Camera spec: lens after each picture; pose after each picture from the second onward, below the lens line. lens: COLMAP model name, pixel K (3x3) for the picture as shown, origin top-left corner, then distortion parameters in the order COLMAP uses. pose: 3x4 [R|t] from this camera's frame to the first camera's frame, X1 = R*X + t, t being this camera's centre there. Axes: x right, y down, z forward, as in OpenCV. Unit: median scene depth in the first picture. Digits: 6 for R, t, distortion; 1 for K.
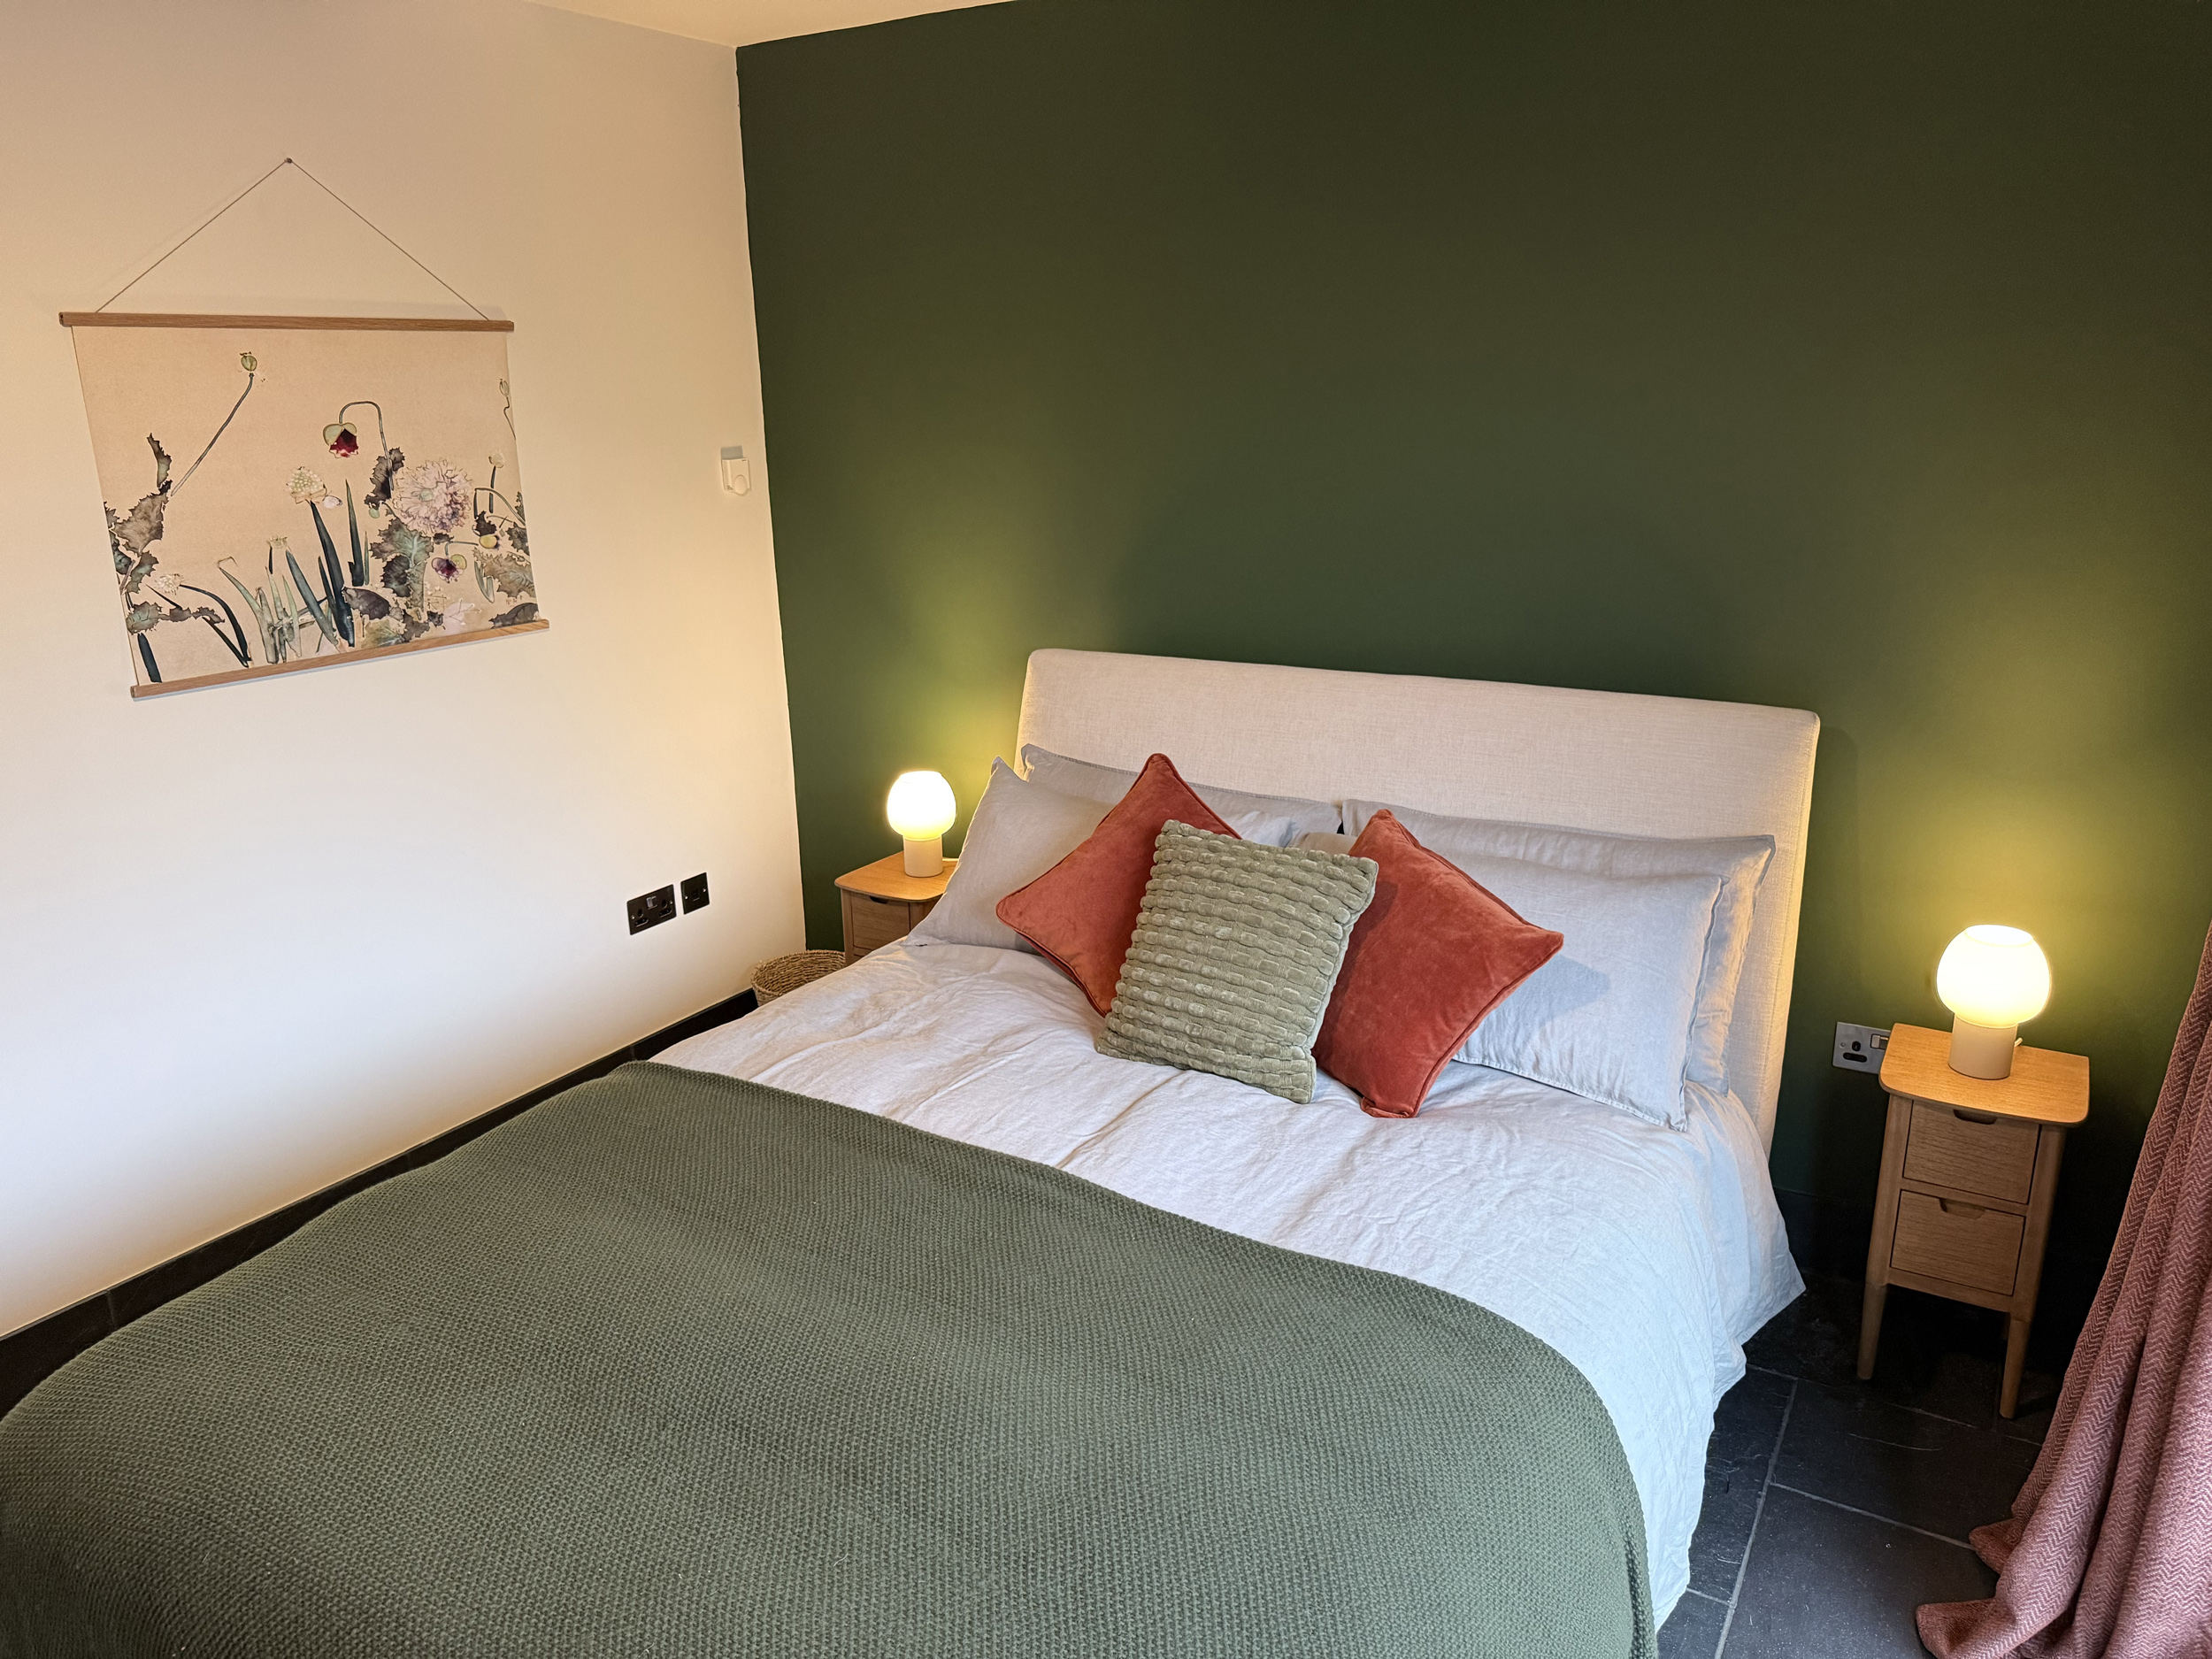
lens RADIAL K [[1559.5, 0, 1172.0], [0, 1559.5, 830.6], [0, 0, 1]] dist [0.056160, -0.087464]
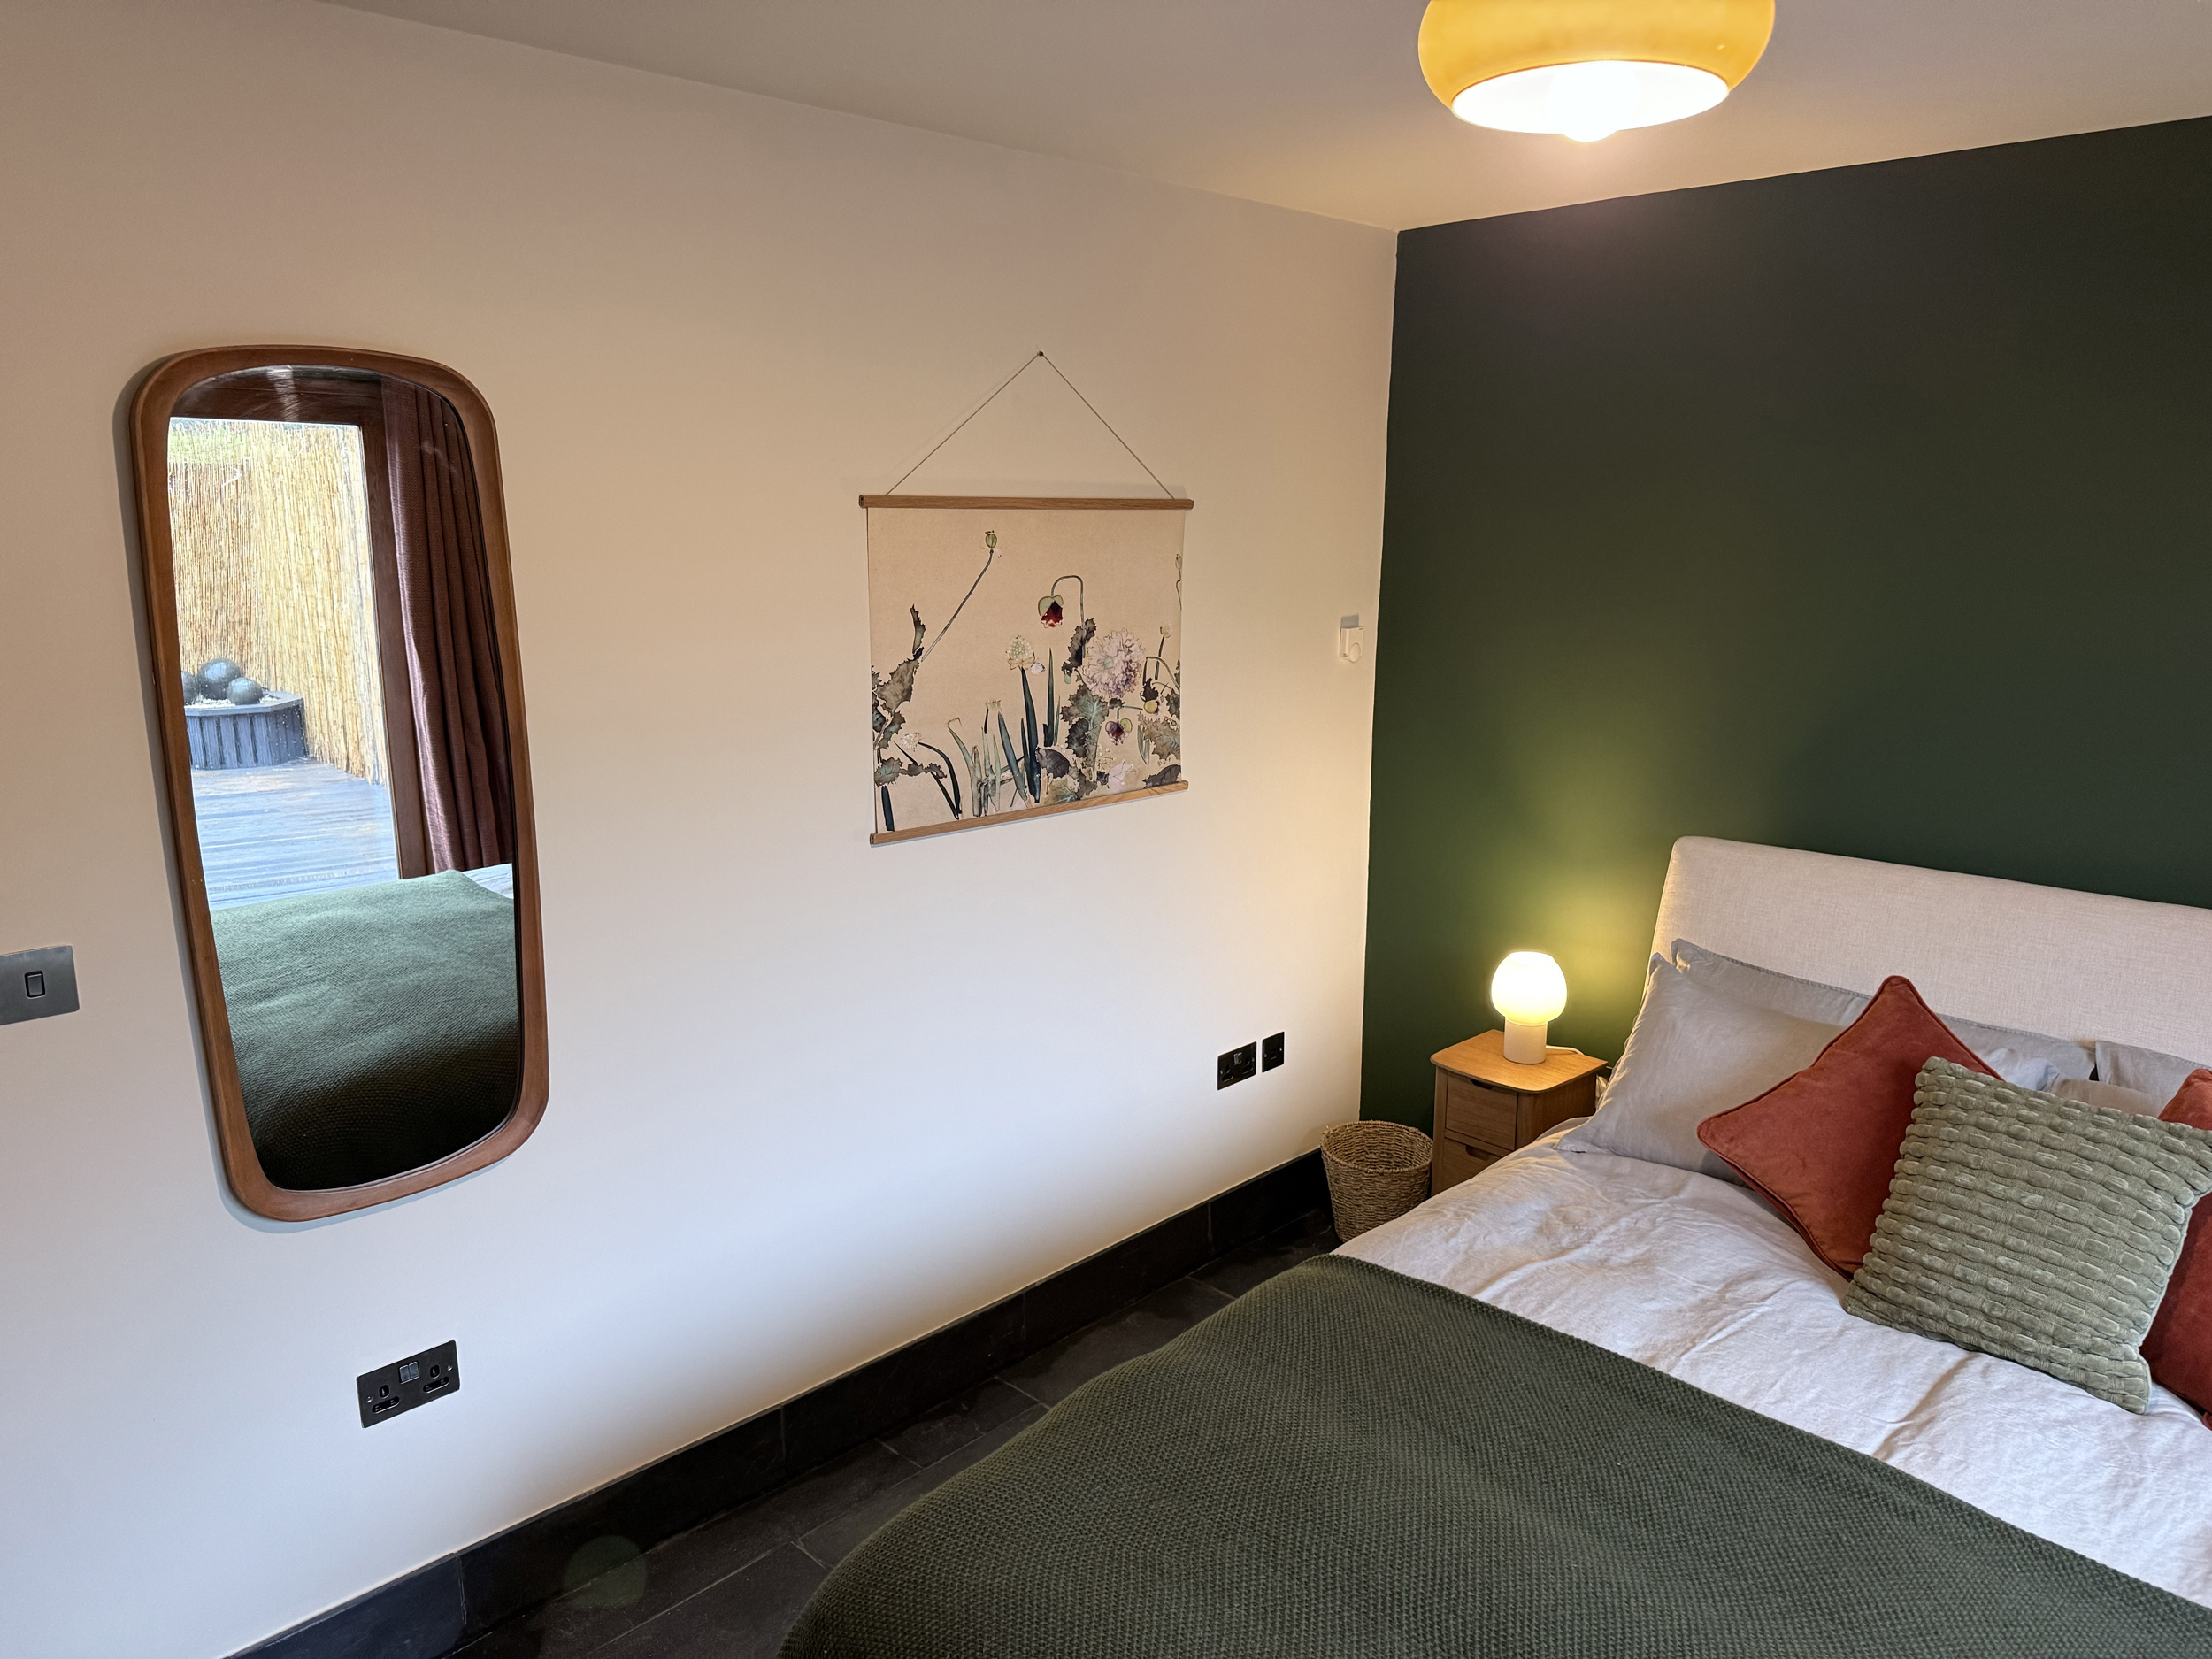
lens RADIAL K [[1559.5, 0, 1121.9], [0, 1559.5, 830.7], [0, 0, 1]] dist [0.056160, -0.087464]
pose [[0.966997, 0.063318, -0.246794, -0.224020], [-0.082833, 0.994137, -0.069505, -0.032670], [0.240946, 0.087654, 0.966572, 0.001835]]
